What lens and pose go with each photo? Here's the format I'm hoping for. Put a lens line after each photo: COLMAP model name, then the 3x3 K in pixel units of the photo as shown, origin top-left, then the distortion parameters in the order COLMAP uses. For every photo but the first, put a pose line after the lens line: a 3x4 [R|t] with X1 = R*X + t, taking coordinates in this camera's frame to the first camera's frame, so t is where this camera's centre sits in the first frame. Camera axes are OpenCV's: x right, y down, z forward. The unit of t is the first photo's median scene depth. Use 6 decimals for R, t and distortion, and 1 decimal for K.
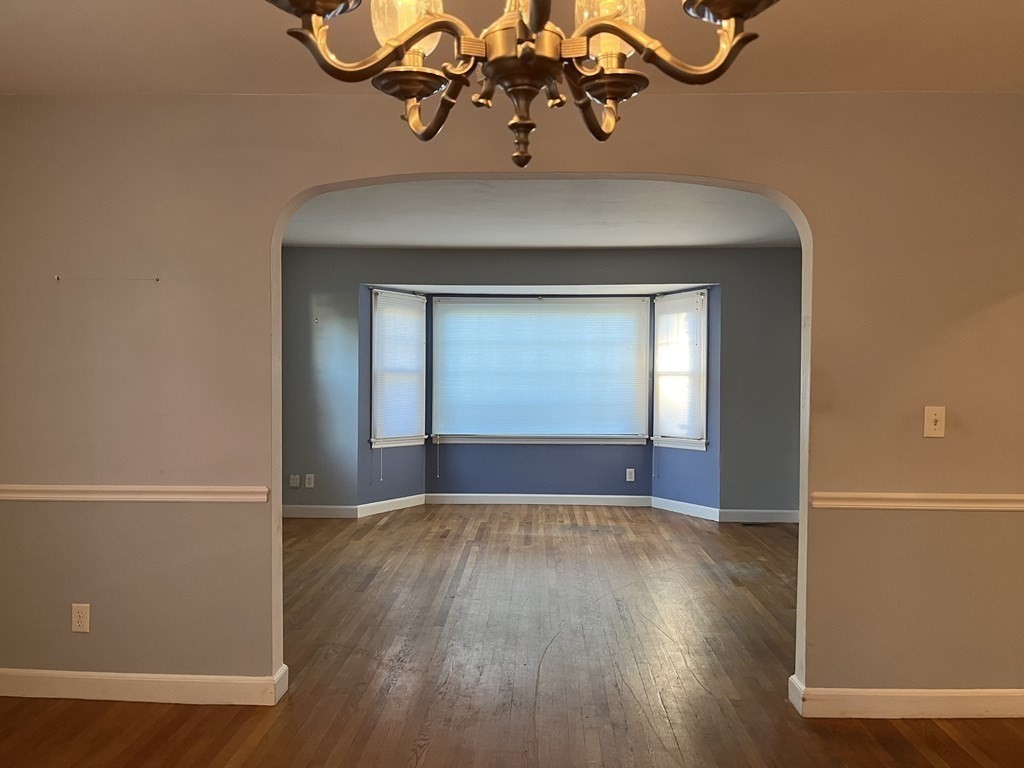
lens RADIAL K [[777.1, 0, 512.0], [0, 777.1, 384.0], [0, 0, 1]] dist [0.080613, -0.111953]
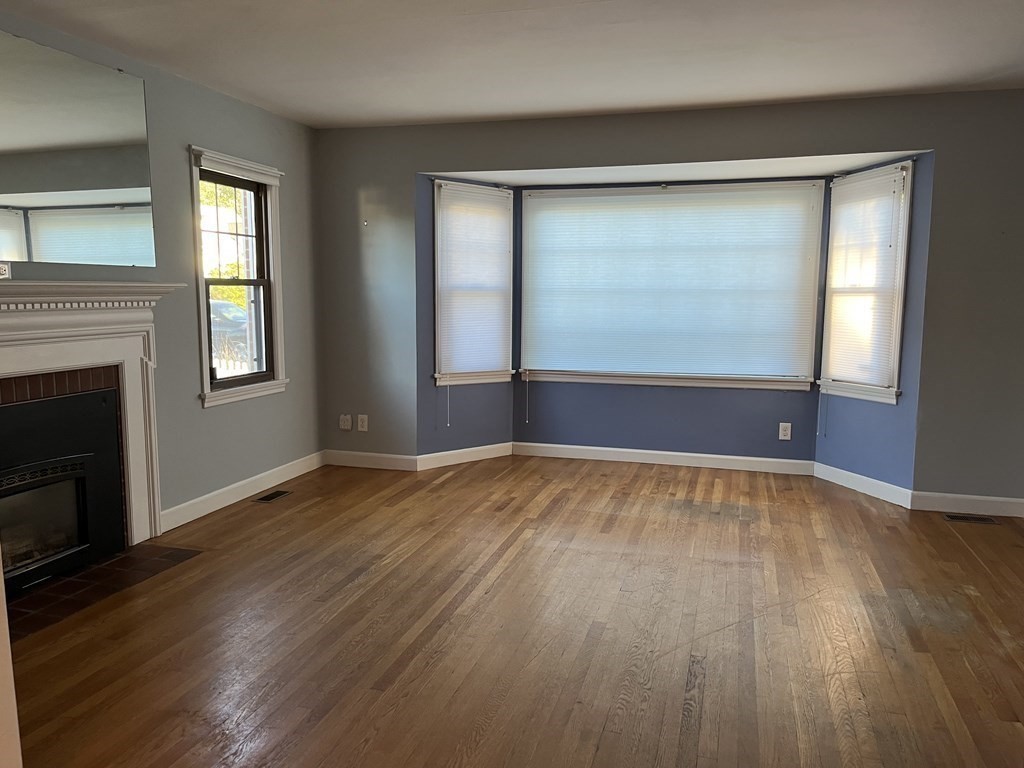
lens RADIAL K [[777.1, 0, 512.0], [0, 777.1, 384.0], [0, 0, 1]] dist [0.080613, -0.111953]
pose [[0.968801, 0.030229, -0.245989, 0.090257], [-0.005533, 0.994925, 0.100472, 0.000825], [0.247778, -0.095976, 0.964051, 0.253929]]
